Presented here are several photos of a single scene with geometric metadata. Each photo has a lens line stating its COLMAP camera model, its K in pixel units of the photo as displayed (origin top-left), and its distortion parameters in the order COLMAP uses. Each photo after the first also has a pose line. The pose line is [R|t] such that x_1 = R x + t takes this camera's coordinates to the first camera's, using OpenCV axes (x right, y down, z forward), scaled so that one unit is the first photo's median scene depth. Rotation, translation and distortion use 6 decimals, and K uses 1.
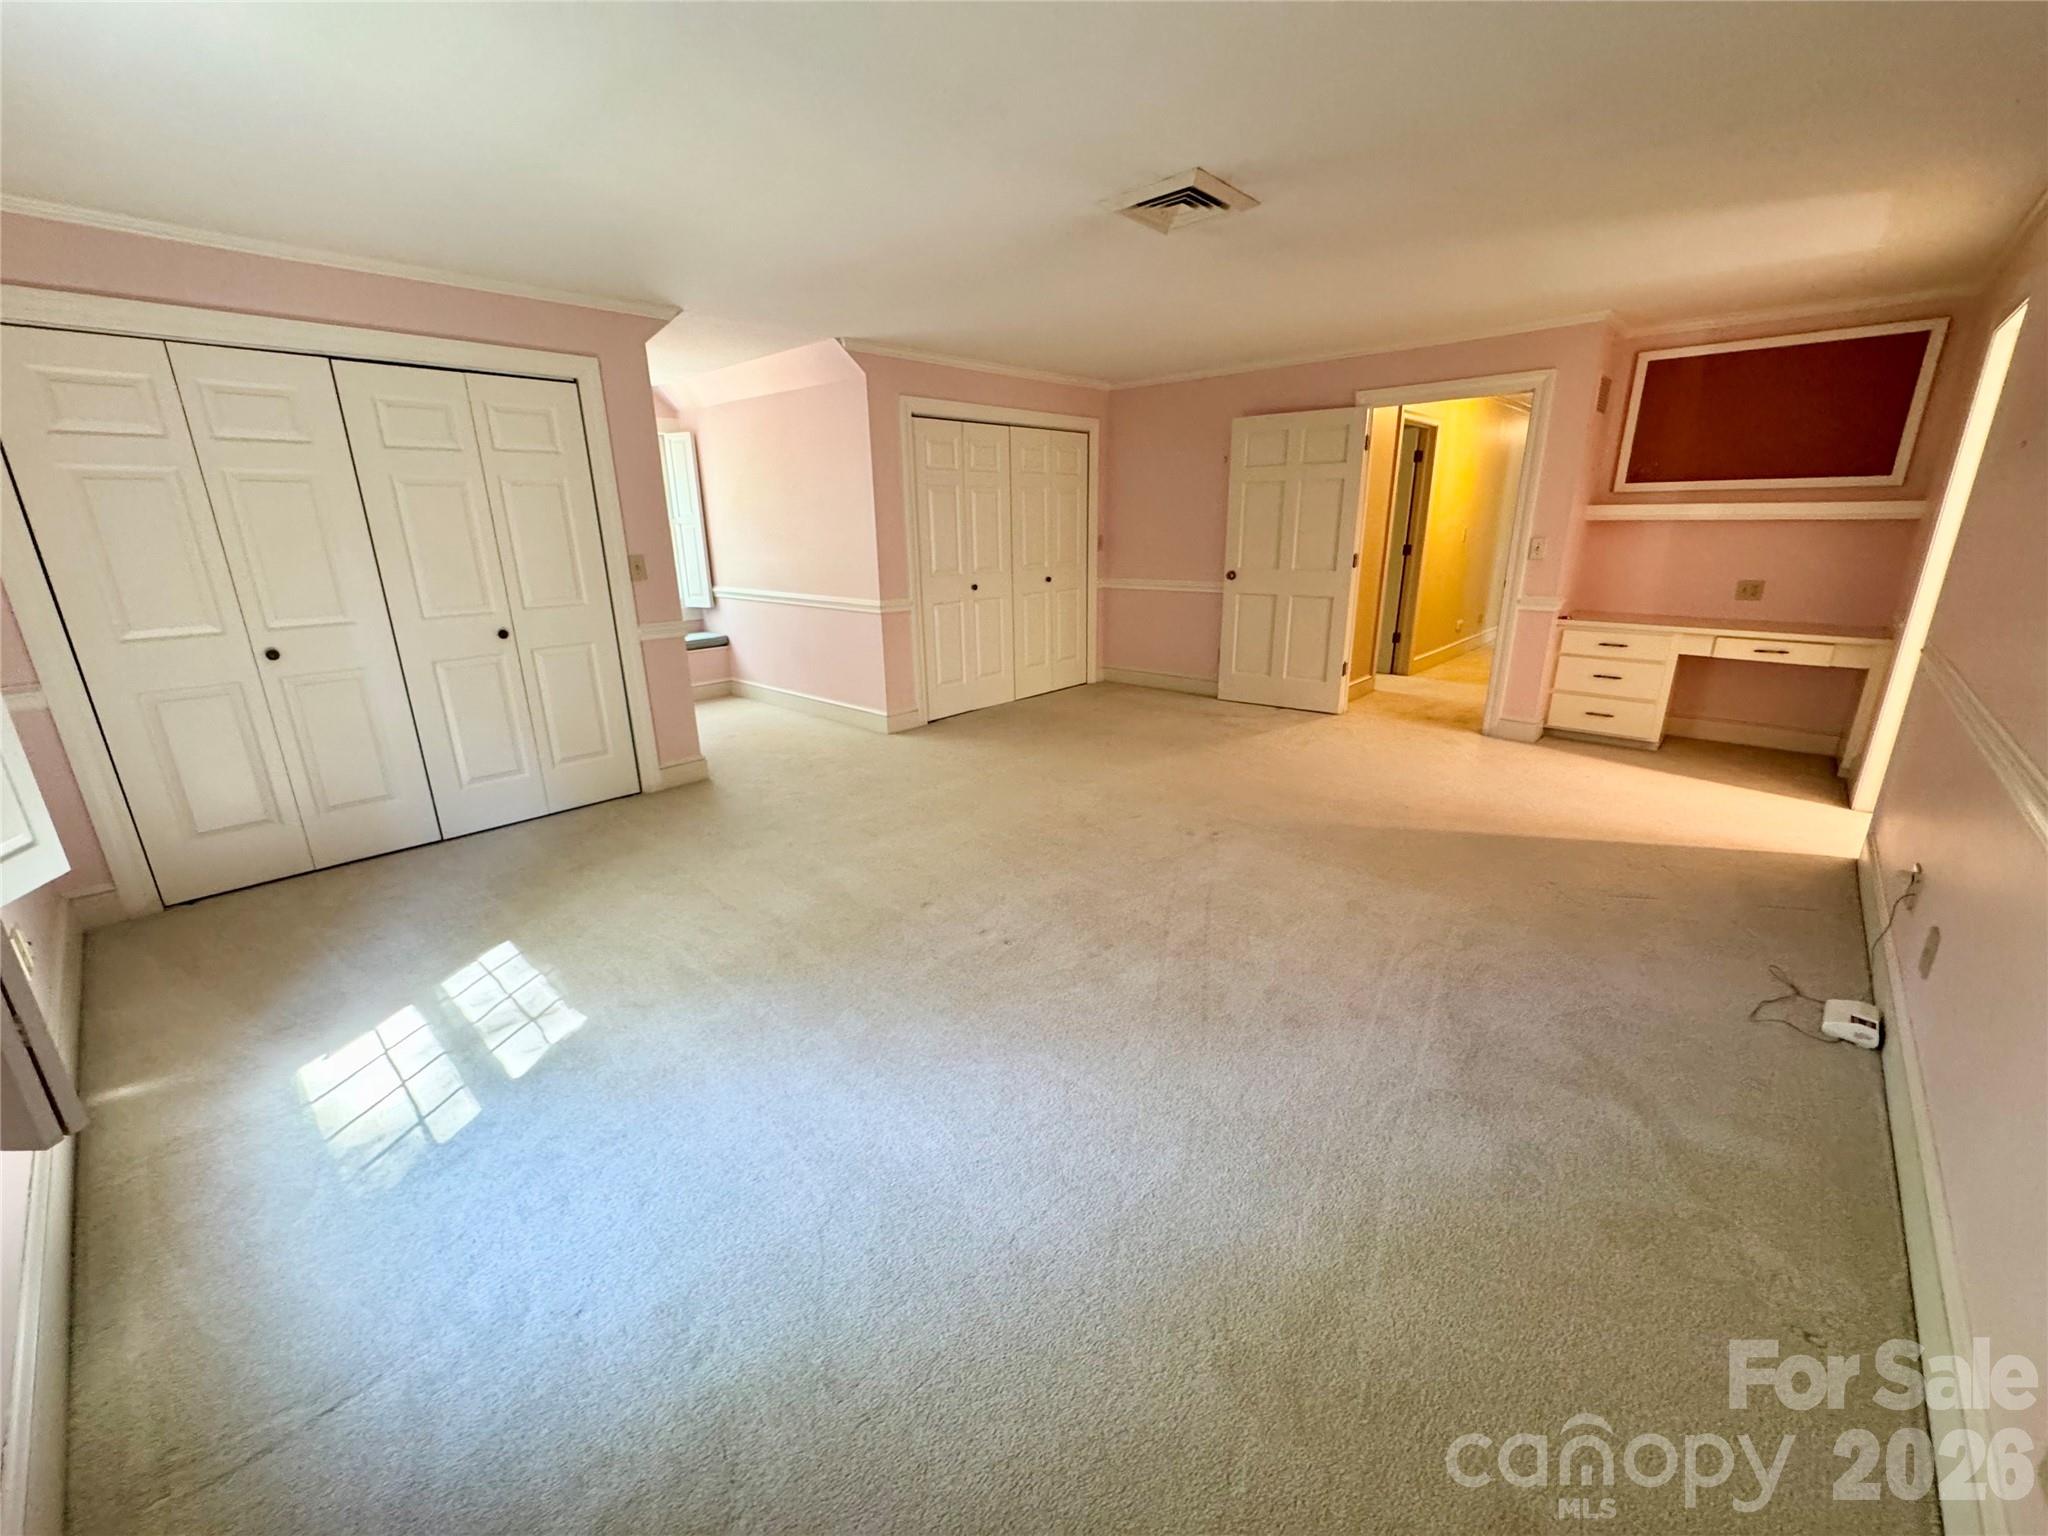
lens RADIAL K [[817.6, 0, 1021.0], [0, 817.6, 770.6], [0, 0, 1]] dist [-0.002810, 0.000135]
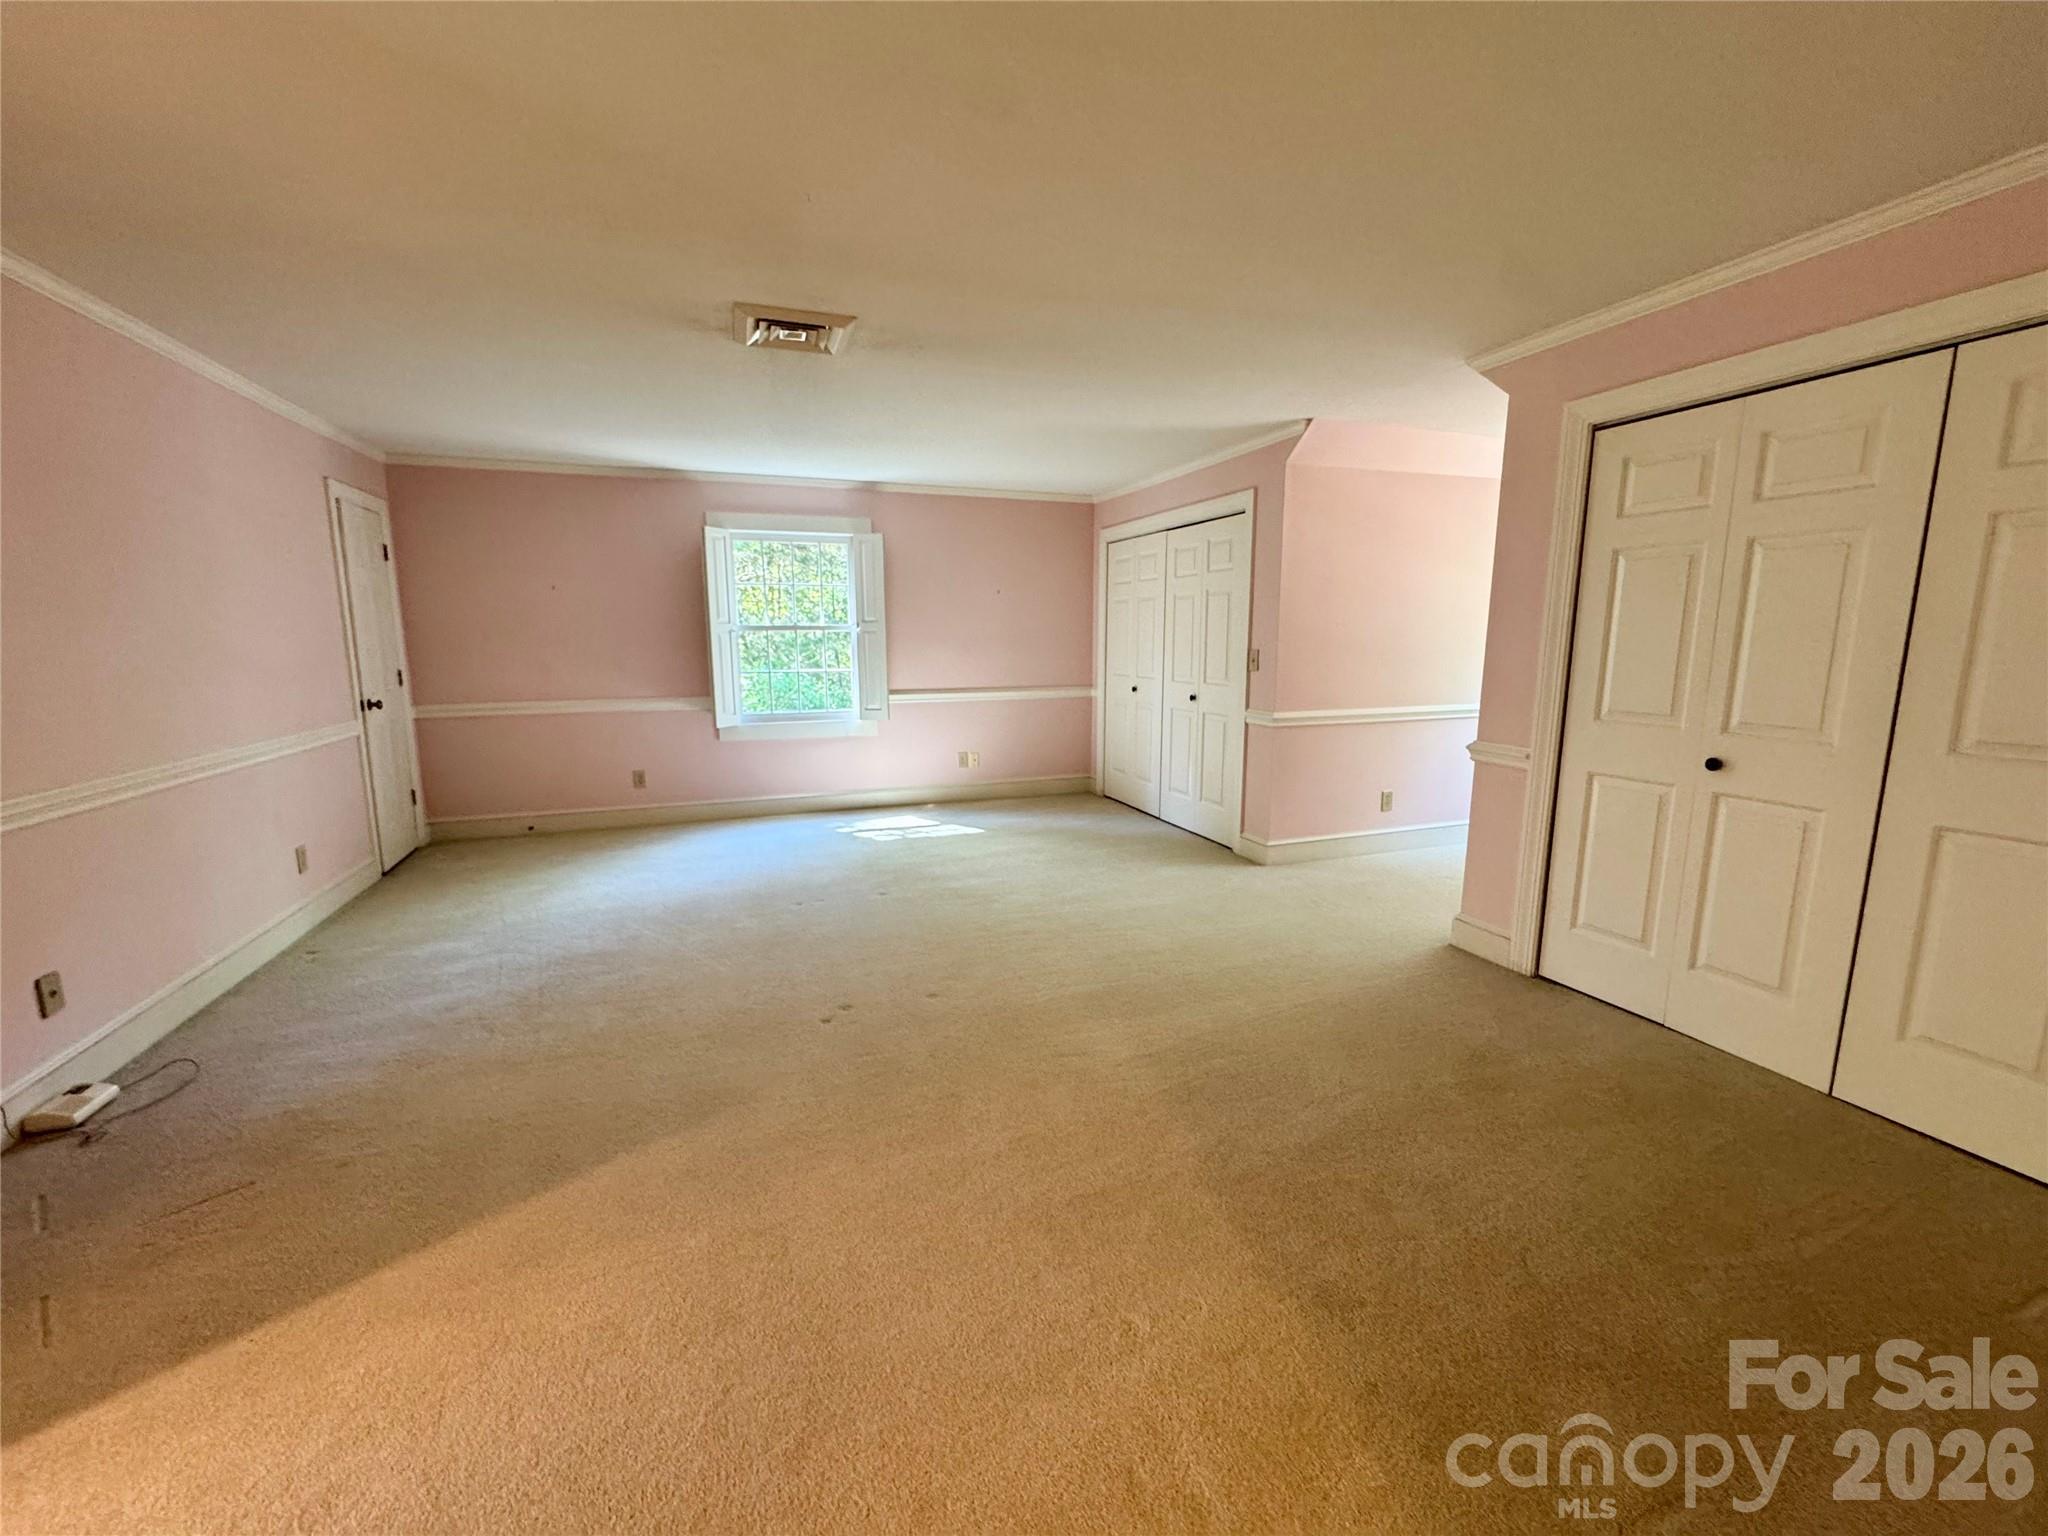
lens RADIAL K [[817.6, 0, 1021.0], [0, 817.6, 770.6], [0, 0, 1]] dist [-0.002810, 0.000135]
pose [[-0.455822, 0.163632, -0.874901, 0.689379], [-0.250896, 0.919474, 0.302685, -0.363691], [0.853978, 0.357480, -0.378061, 1.187608]]
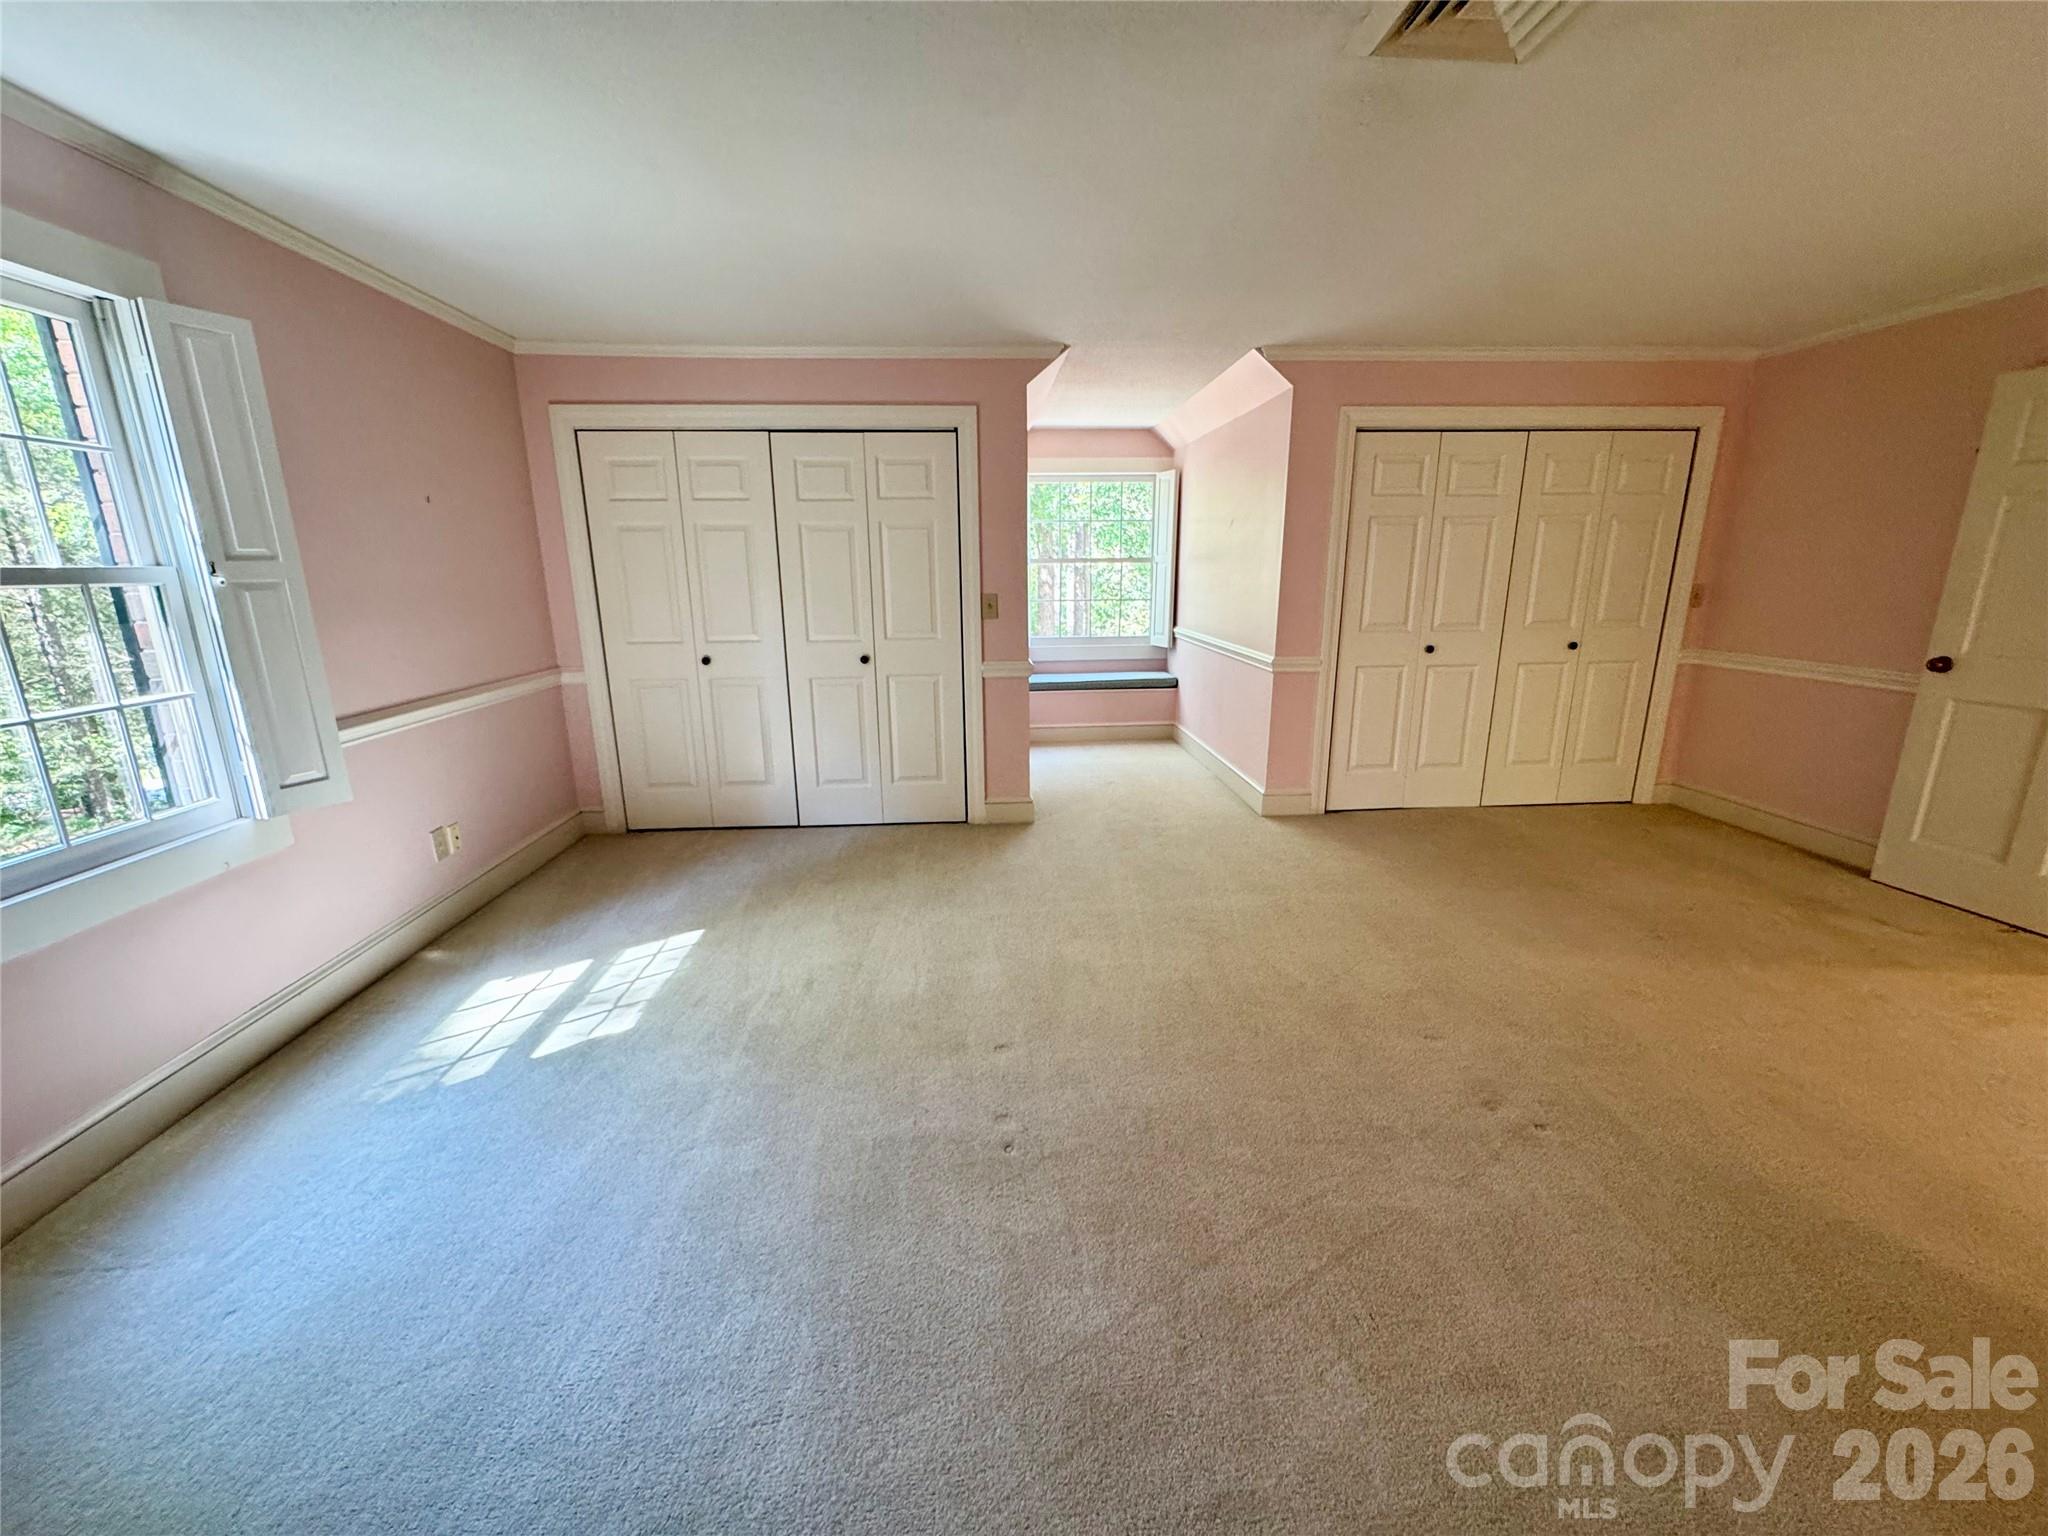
lens RADIAL K [[817.6, 0, 1021.0], [0, 817.6, 770.6], [0, 0, 1]] dist [-0.002810, 0.000135]
pose [[0.722049, 0.177170, -0.668772, 0.271032], [-0.204514, 0.978113, 0.038313, -0.093568], [0.660923, 0.109110, 0.742480, 0.287199]]
